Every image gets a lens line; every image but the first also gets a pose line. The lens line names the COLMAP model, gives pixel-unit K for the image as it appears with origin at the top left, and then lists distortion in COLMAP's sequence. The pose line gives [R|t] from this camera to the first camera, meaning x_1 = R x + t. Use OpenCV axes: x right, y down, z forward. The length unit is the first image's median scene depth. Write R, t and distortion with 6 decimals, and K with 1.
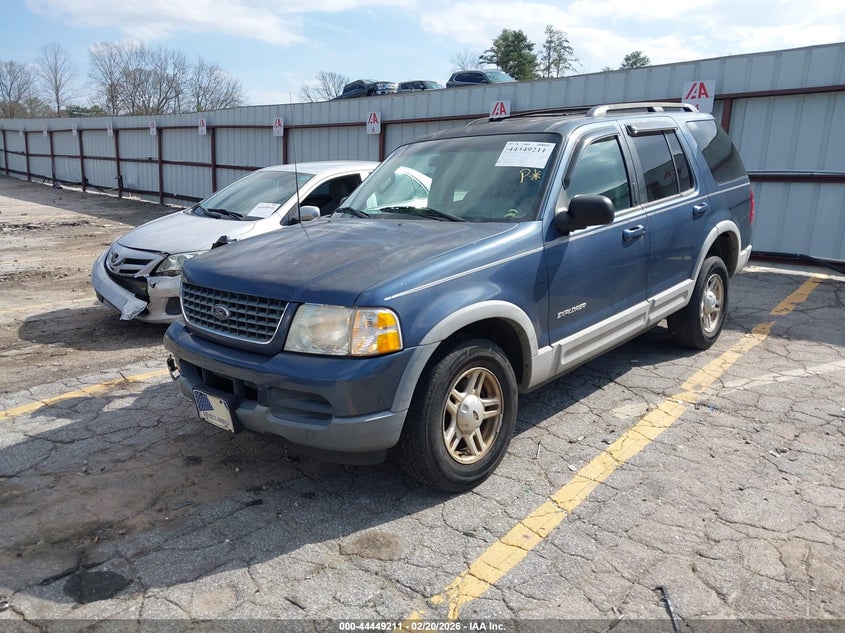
lens RADIAL K [[692.9, 0, 422.5], [0, 692.9, 316.5], [0, 0, 1]] dist [0.084583, -0.185417]
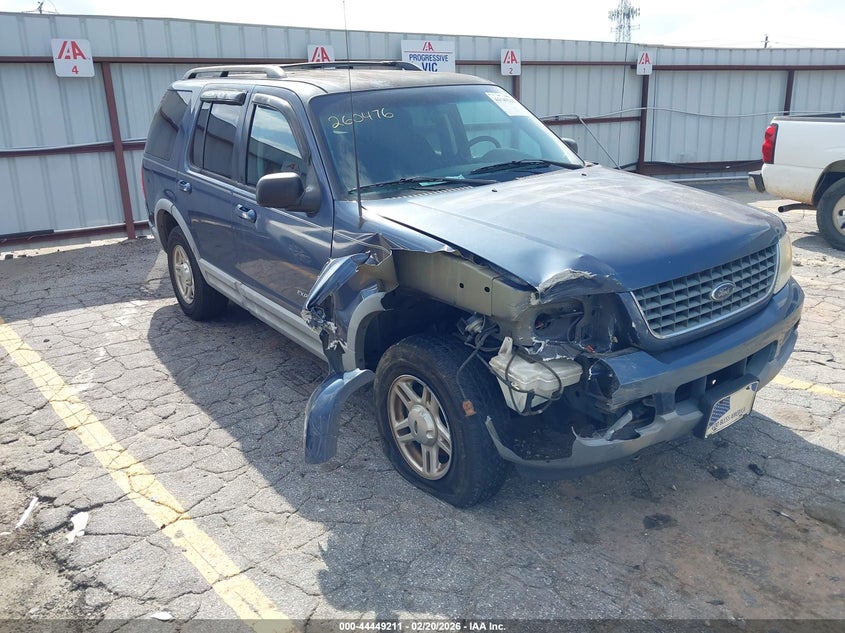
lens RADIAL K [[679.8, 0, 422.5], [0, 679.8, 316.5], [0, 0, 1]] dist [0.001334, -0.077396]
pose [[0.151038, -0.281281, 0.947665, -0.920328], [0.247483, 0.938893, 0.239234, -0.212759], [-0.957048, 0.198397, 0.211421, 0.984121]]
